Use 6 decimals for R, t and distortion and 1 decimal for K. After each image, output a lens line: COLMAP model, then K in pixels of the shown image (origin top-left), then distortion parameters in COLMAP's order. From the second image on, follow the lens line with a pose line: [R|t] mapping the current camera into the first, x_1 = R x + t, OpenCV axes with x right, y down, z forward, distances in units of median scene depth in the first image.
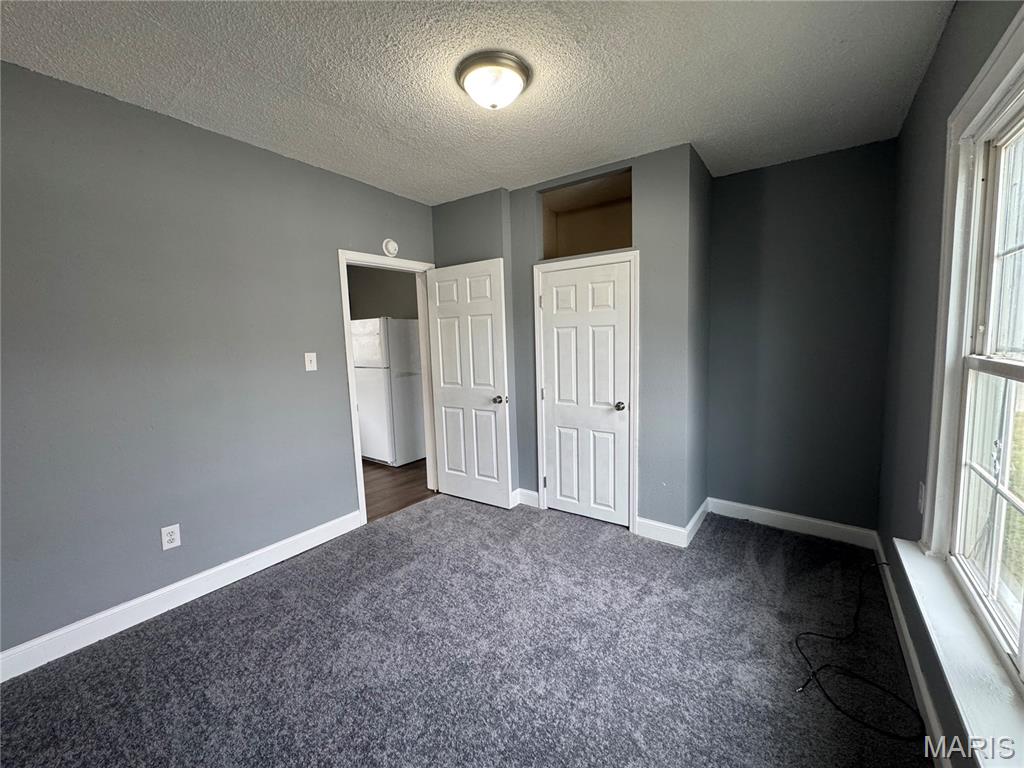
lens RADIAL K [[411.4, 0, 512.0], [0, 411.4, 384.0], [0, 0, 1]] dist [-0.000563, -0.000177]
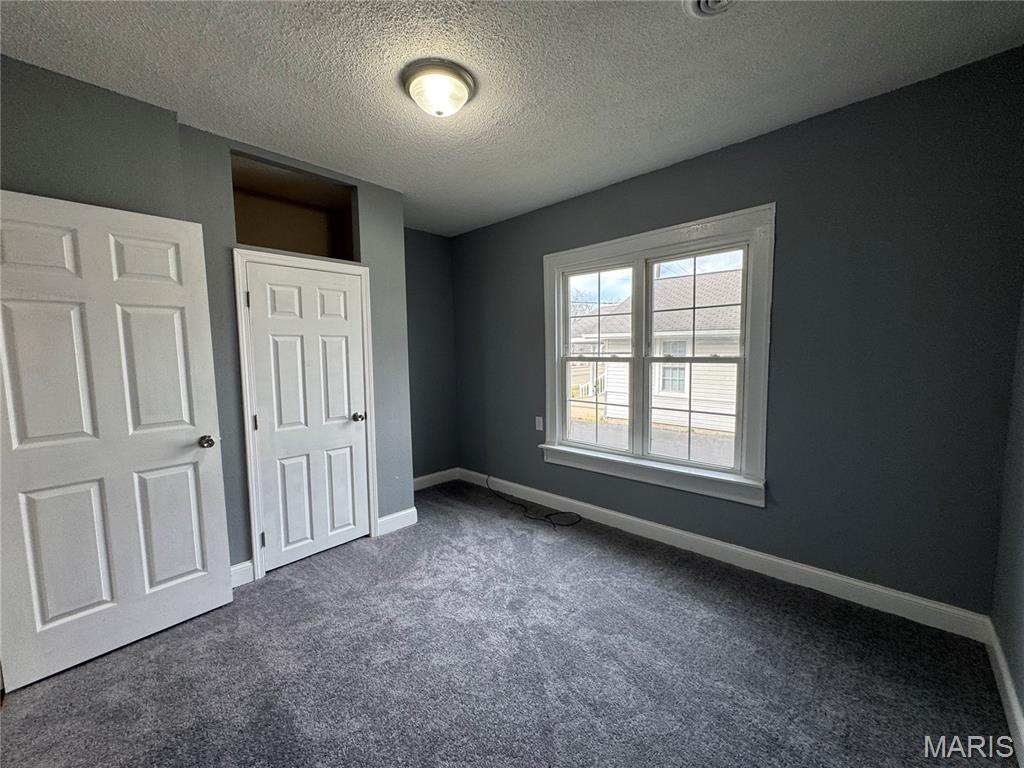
lens RADIAL K [[411.4, 0, 512.0], [0, 411.4, 384.0], [0, 0, 1]] dist [-0.000563, -0.000177]
pose [[0.131111, -0.061295, 0.989471, -0.654899], [0.118734, 0.991873, 0.045711, -0.026051], [-0.984232, 0.111491, 0.137323, 0.469517]]
